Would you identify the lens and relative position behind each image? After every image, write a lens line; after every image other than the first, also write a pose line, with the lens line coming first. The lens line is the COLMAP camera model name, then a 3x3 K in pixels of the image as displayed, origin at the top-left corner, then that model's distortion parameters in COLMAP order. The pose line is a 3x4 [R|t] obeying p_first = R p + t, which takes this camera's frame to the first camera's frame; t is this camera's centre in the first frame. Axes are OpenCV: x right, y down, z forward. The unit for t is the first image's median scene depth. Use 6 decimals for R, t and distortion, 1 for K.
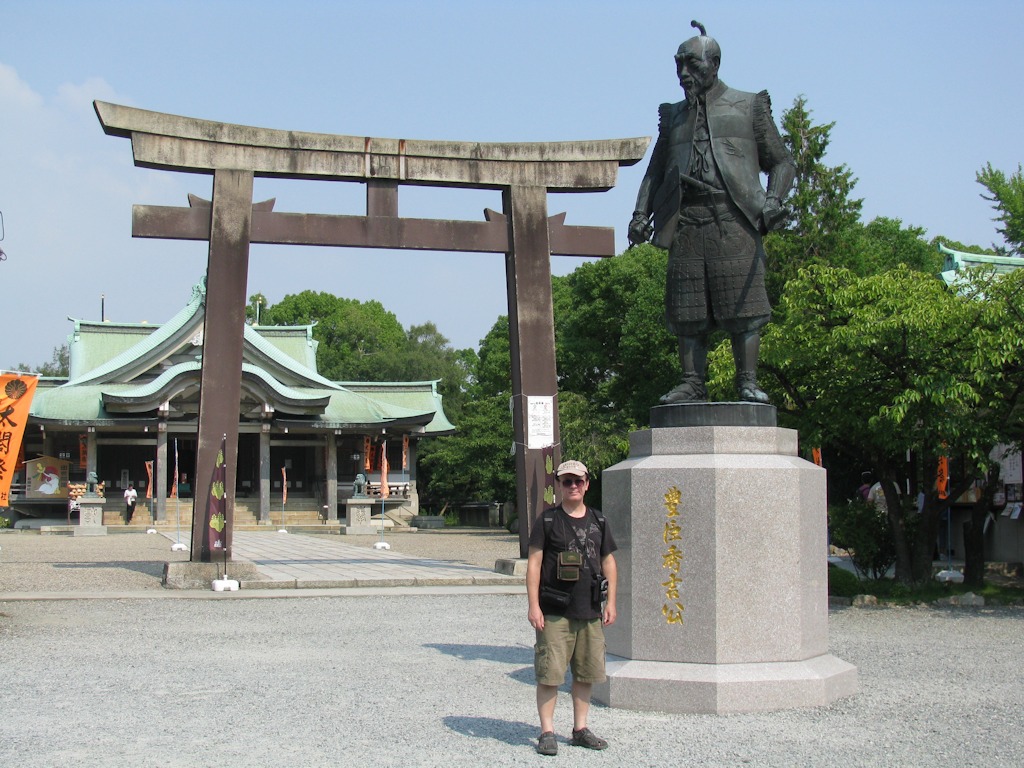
lens RADIAL K [[1477.3, 0, 511.2], [0, 1477.3, 383.8], [0, 0, 1]] dist [-0.133465, 0.000000]
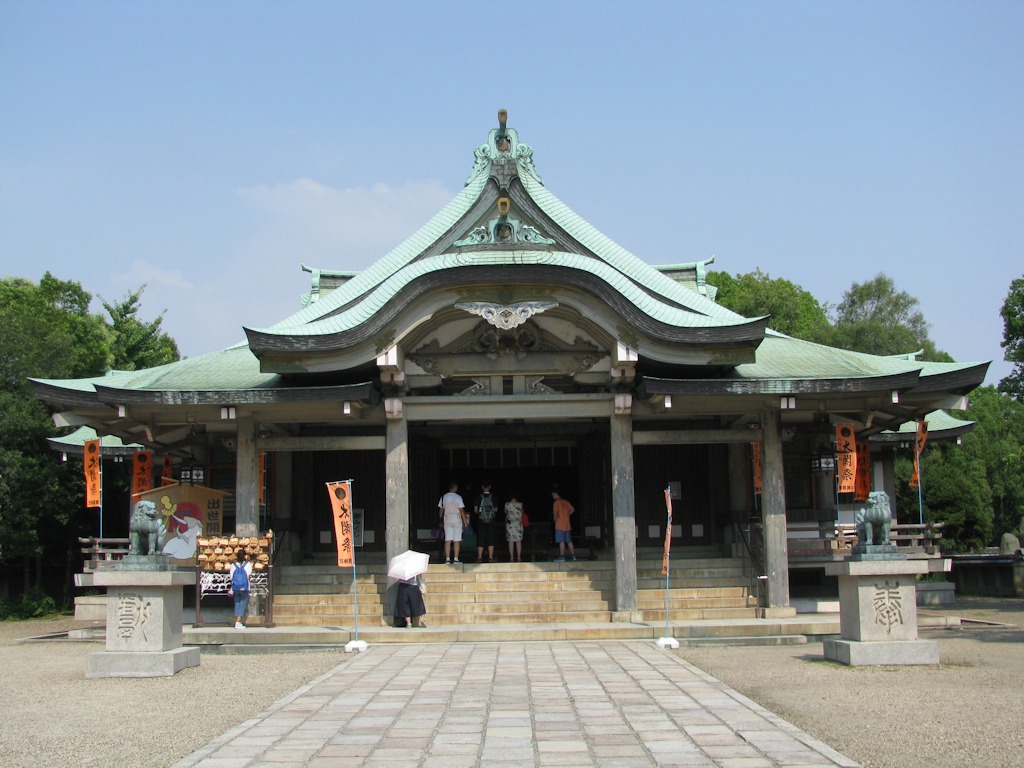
lens RADIAL K [[1310.2, 0, 511.1], [0, 1310.2, 384.0], [0, 0, 1]] dist [-0.153421, 0.000000]
pose [[0.963000, -0.047564, -0.265270, -0.093910], [0.034248, 0.997921, -0.054602, 0.044749], [0.267315, 0.043497, 0.962627, 0.610843]]
